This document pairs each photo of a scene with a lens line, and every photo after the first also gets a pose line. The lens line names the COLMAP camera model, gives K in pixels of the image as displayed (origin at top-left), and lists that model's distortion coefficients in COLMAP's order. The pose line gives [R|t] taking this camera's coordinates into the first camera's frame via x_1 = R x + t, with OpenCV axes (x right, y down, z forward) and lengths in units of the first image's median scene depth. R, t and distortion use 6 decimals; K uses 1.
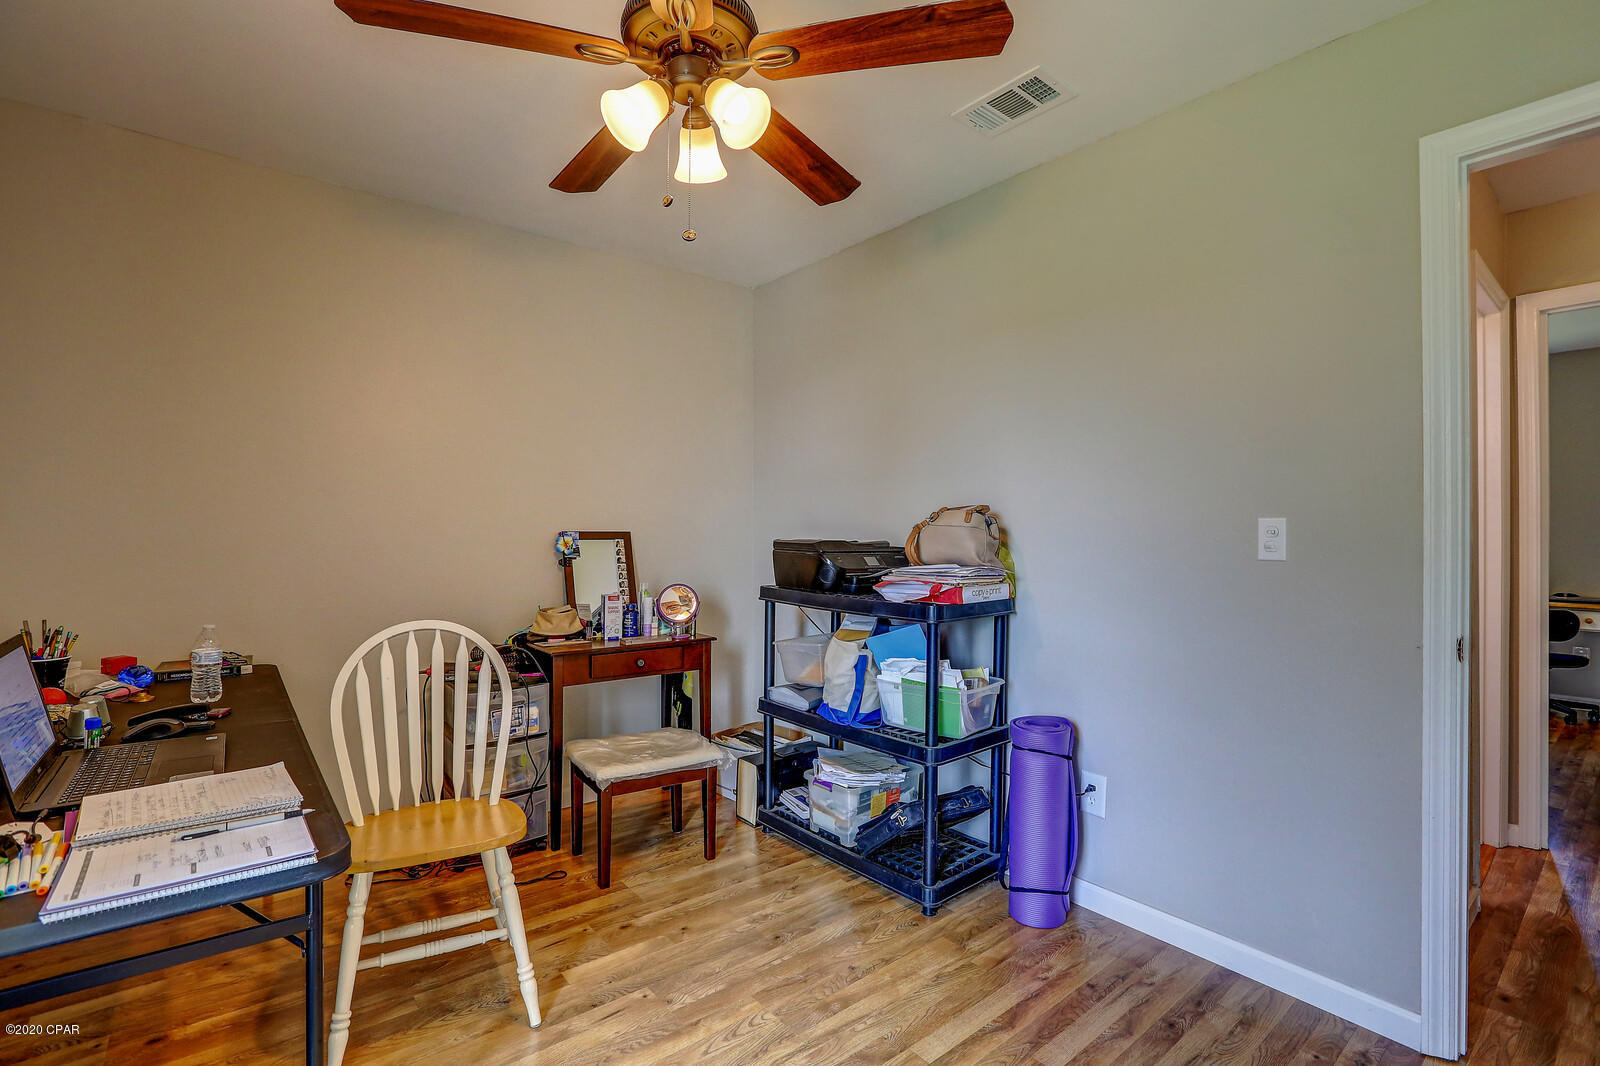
lens RADIAL K [[727.7, 0, 797.7], [0, 727.7, 535.0], [0, 0, 1]] dist [-0.039714, 0.008463]
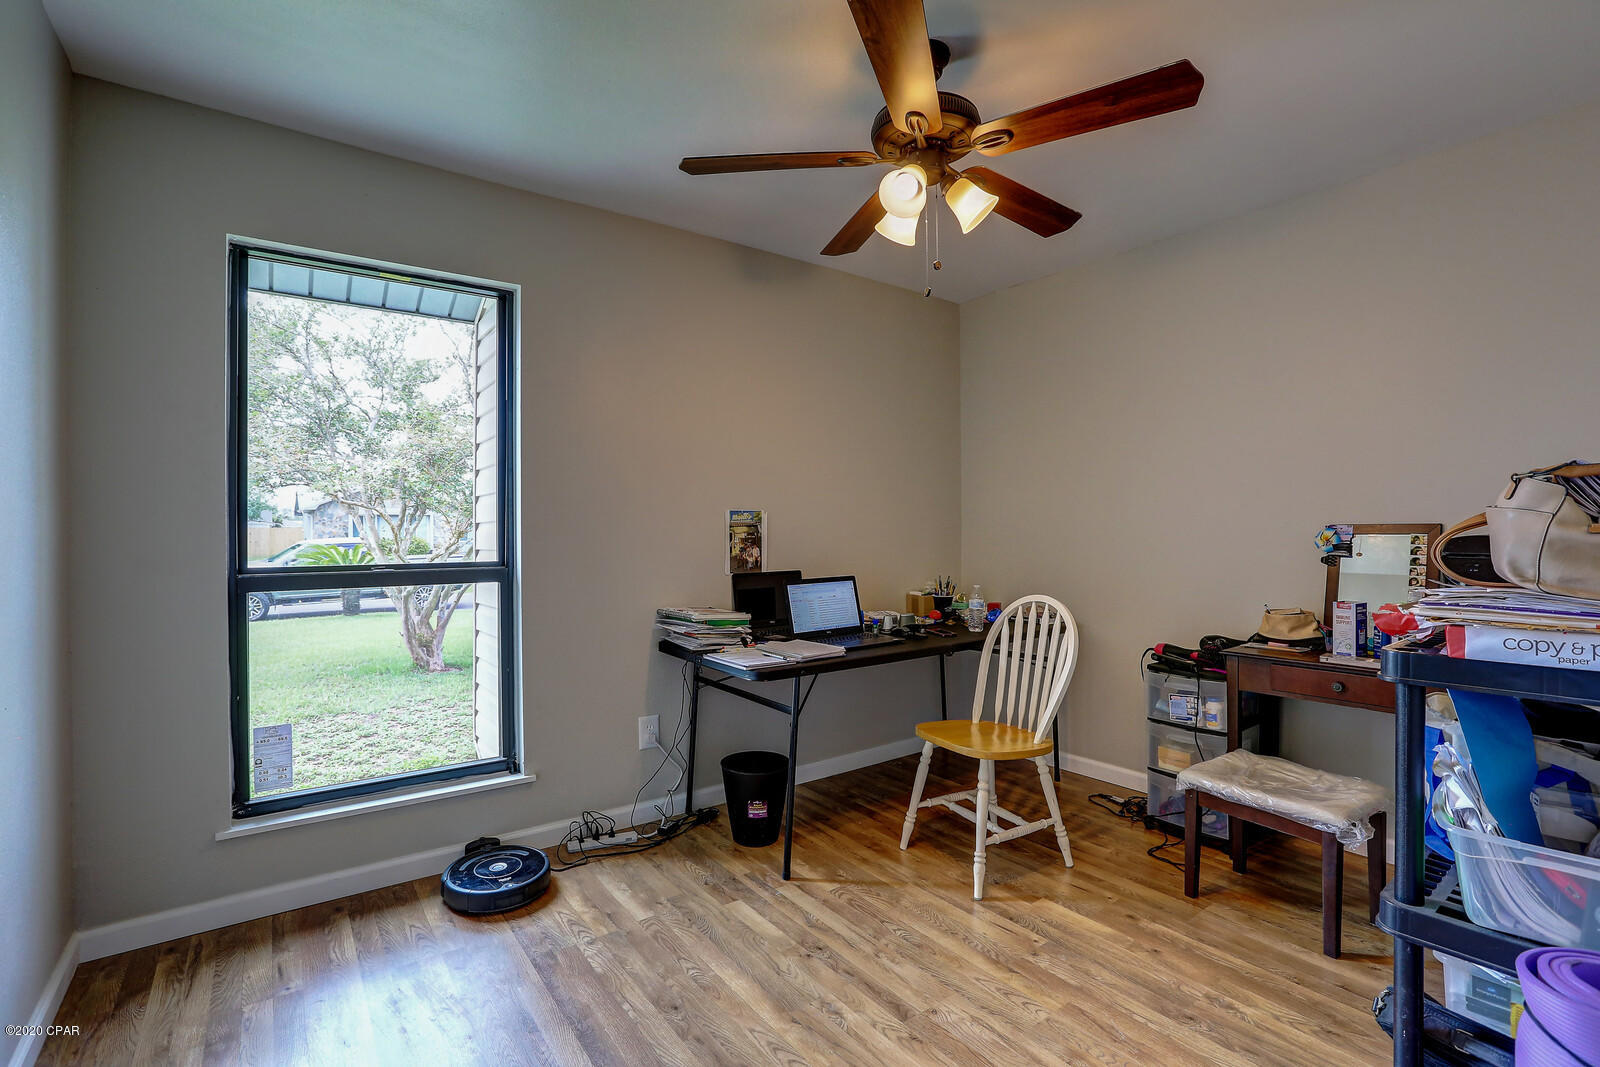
lens RADIAL K [[727.7, 0, 797.1], [0, 727.7, 532.0], [0, 0, 1]] dist [-0.039714, 0.008463]
pose [[-0.051268, -0.002958, -0.998681, 0.805130], [0.008475, 0.999958, -0.003397, 0.002412], [0.998649, -0.008638, -0.051241, 0.596314]]
